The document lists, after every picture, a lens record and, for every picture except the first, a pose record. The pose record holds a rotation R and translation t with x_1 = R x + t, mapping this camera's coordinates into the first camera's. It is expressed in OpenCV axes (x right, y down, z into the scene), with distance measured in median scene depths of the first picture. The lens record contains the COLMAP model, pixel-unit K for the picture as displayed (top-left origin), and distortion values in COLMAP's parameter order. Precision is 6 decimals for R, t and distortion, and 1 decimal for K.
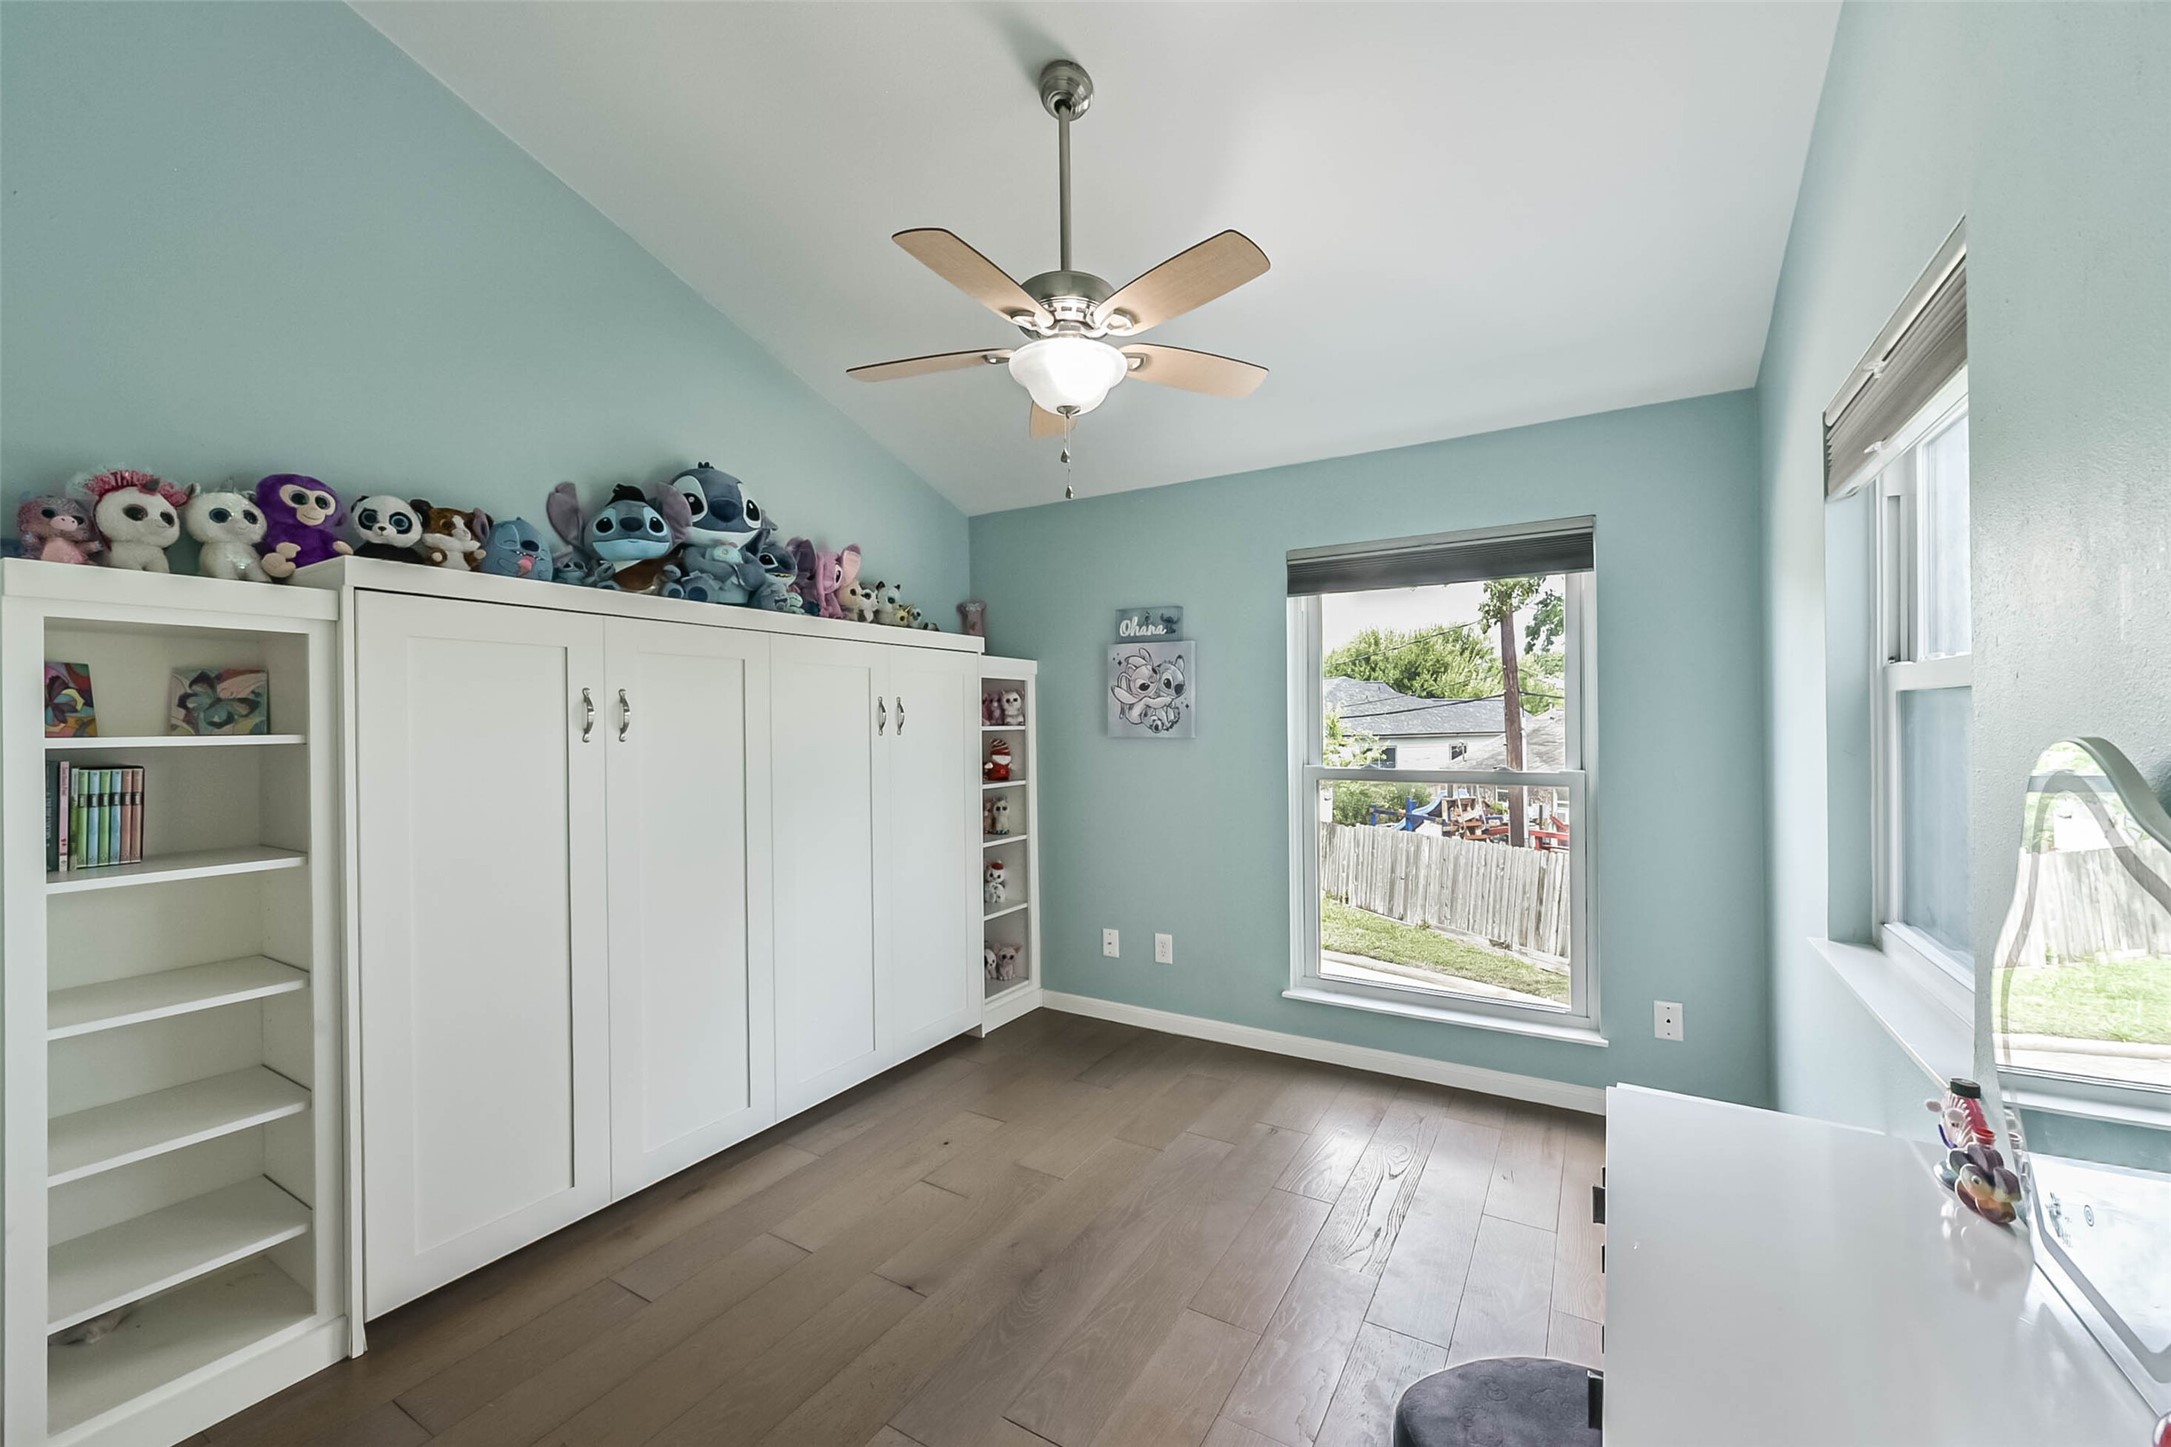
lens RADIAL K [[852.0, 0, 1088.2], [0, 852.0, 726.5], [0, 0, 1]] dist [0.014573, 0.000141]
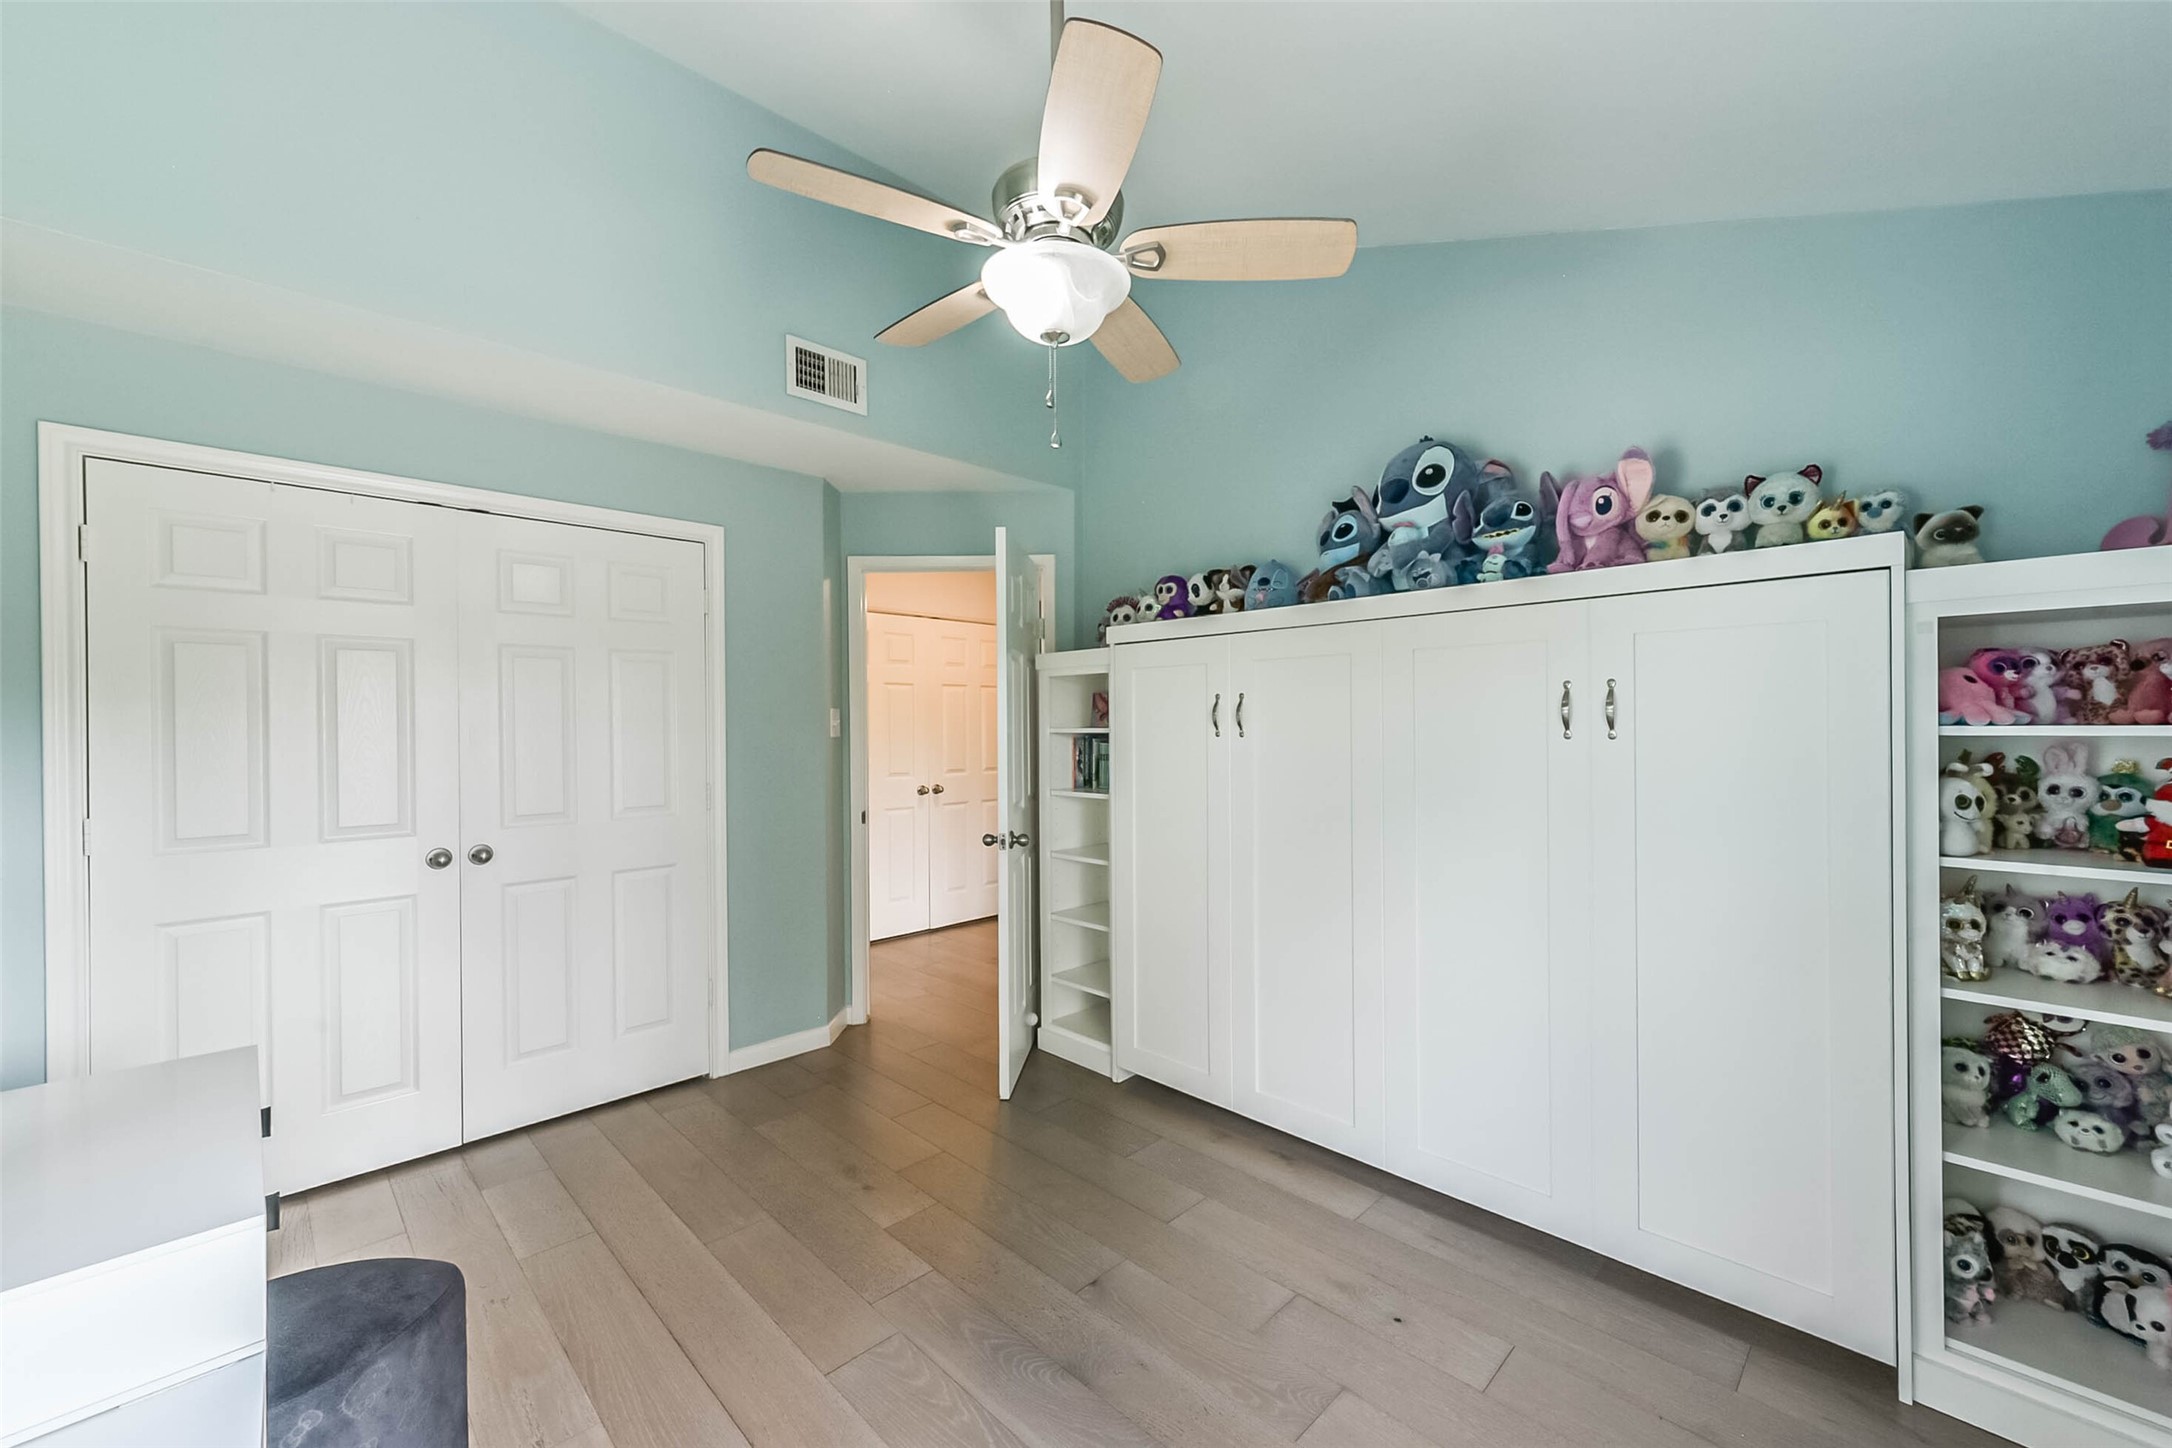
lens RADIAL K [[854.4, 0, 1099.5], [0, 854.4, 723.7], [0, 0, 1]] dist [0.000917, 0.001100]
pose [[-0.231946, 0.010784, -0.972669, 0.619259], [0.005433, 0.999937, 0.009790, -0.012195], [0.972713, -0.003014, -0.231990, 1.006973]]
